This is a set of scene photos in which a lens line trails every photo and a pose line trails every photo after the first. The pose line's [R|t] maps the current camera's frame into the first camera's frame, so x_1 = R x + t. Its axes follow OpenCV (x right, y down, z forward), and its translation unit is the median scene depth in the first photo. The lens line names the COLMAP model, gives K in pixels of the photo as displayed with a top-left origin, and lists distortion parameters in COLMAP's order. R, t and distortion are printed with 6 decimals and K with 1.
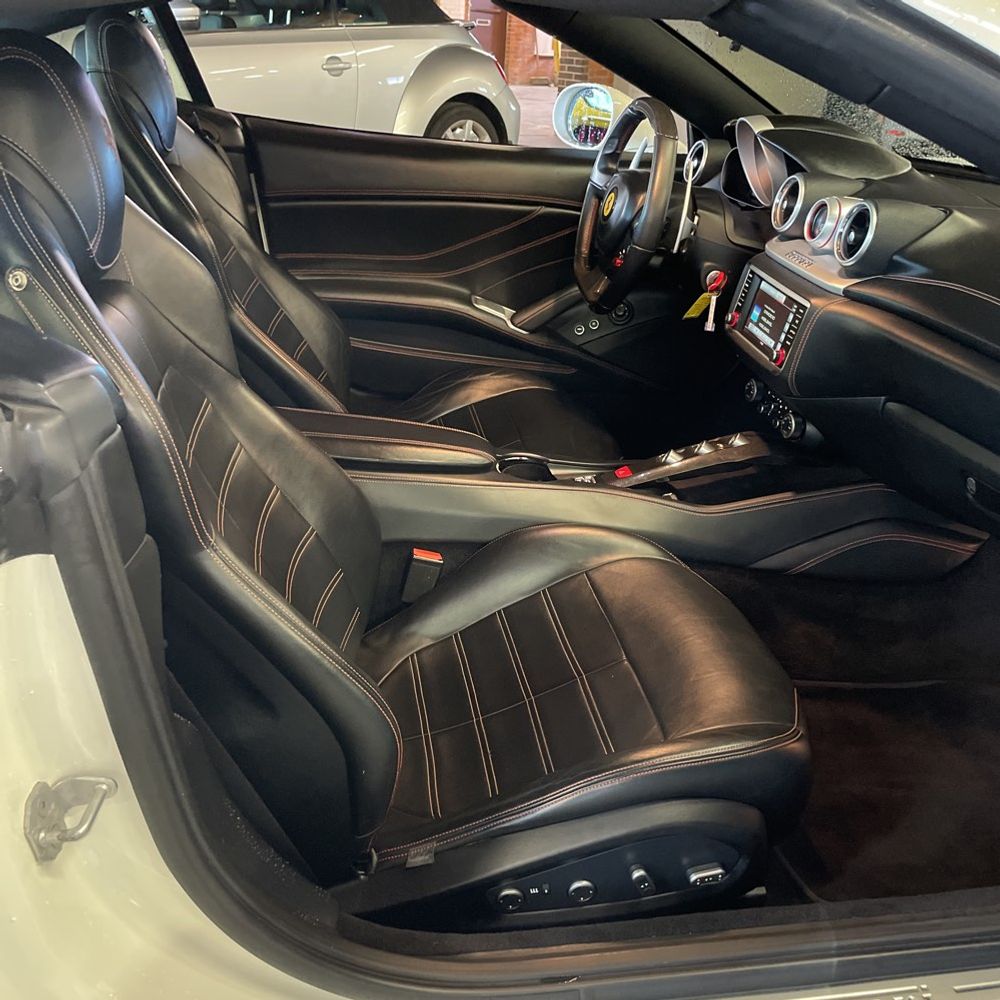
lens RADIAL K [[1009.6, 0, 500.8], [0, 1009.6, 489.0], [0, 0, 1]] dist [0.090046, -0.122395]
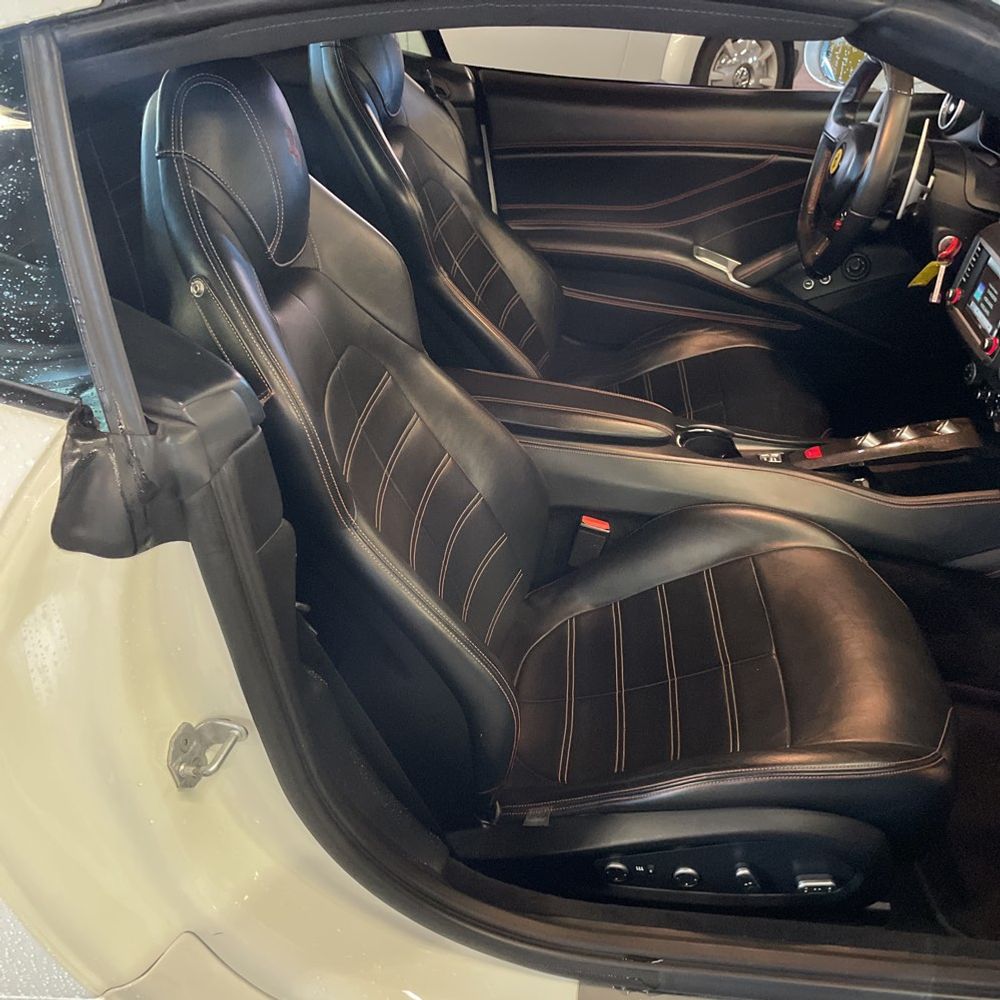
lens RADIAL K [[1012.6, 0, 496.8], [0, 1012.6, 483.1], [0, 0, 1]] dist [0.079798, -0.107087]
pose [[0.962771, 0.085070, -0.256584, 0.093033], [-0.064126, 0.993971, 0.088930, -0.061759], [0.262602, -0.069166, 0.962422, -0.016868]]
